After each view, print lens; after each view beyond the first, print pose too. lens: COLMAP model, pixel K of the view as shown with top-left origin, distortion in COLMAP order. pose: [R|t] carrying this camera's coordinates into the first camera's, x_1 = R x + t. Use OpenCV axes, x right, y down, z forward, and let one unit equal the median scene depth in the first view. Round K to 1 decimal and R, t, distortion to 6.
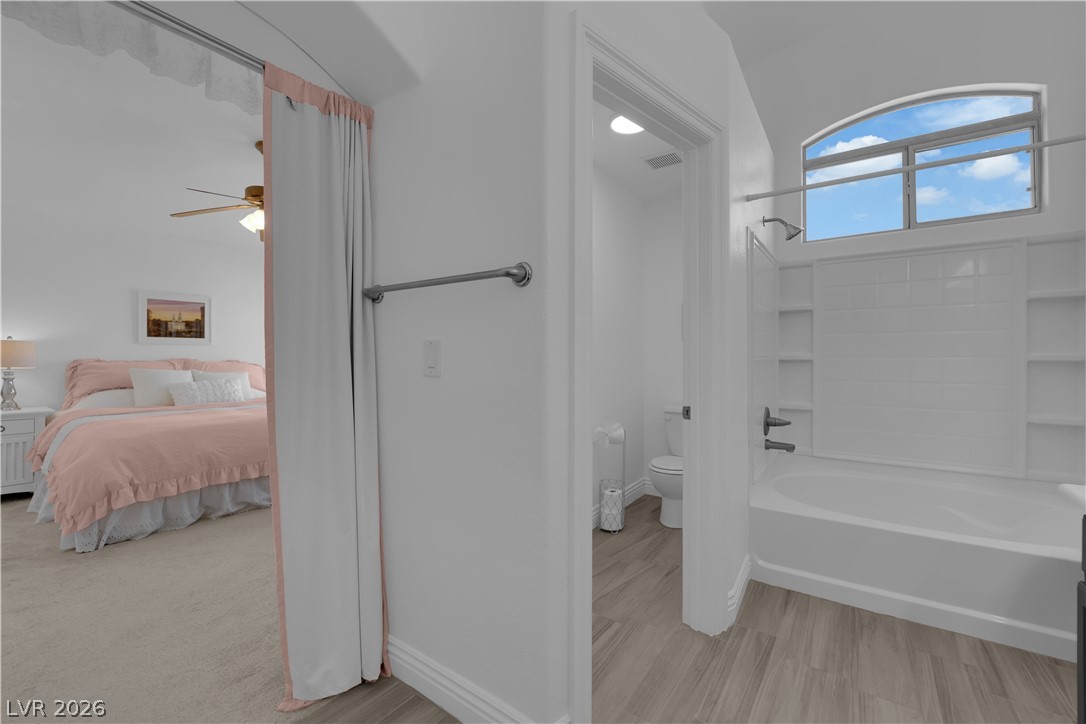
lens RADIAL K [[445.4, 0, 539.6], [0, 445.4, 357.6], [0, 0, 1]] dist [-0.011214, 0.000055]
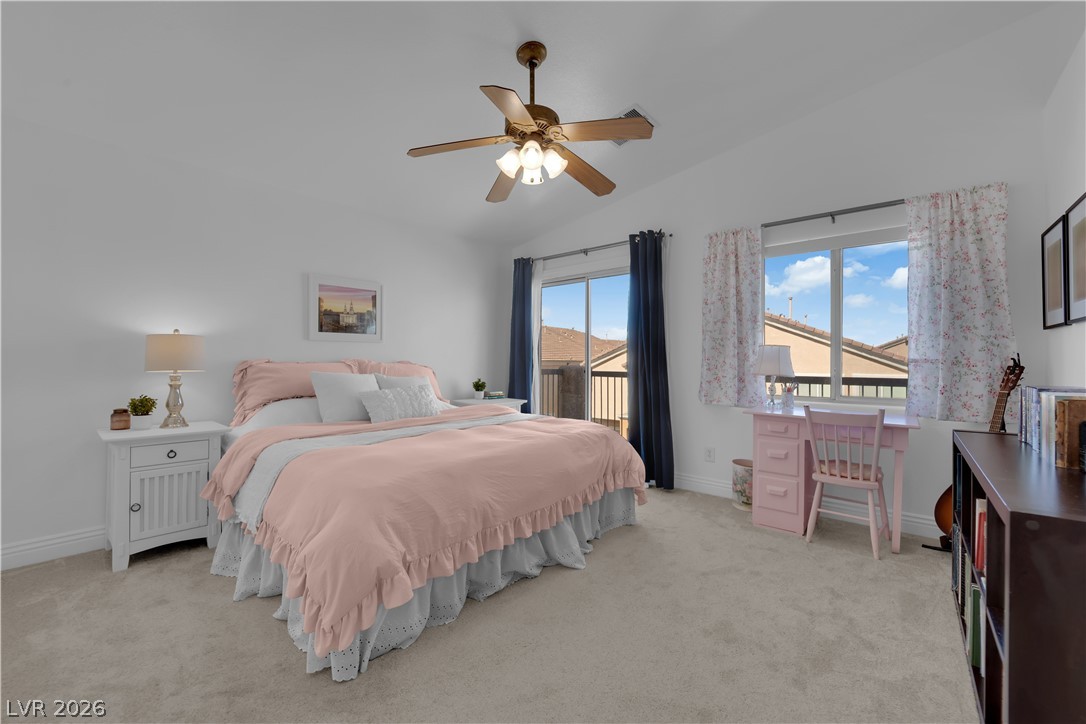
lens RADIAL K [[436.2, 0, 544.9], [0, 436.2, 357.9], [0, 0, 1]] dist [-0.010049, -0.003502]
pose [[0.996280, 0.000230, -0.086178, -0.496237], [-0.000526, 0.999994, -0.003414, 0.002764], [0.086176, 0.003446, 0.996274, 0.302724]]
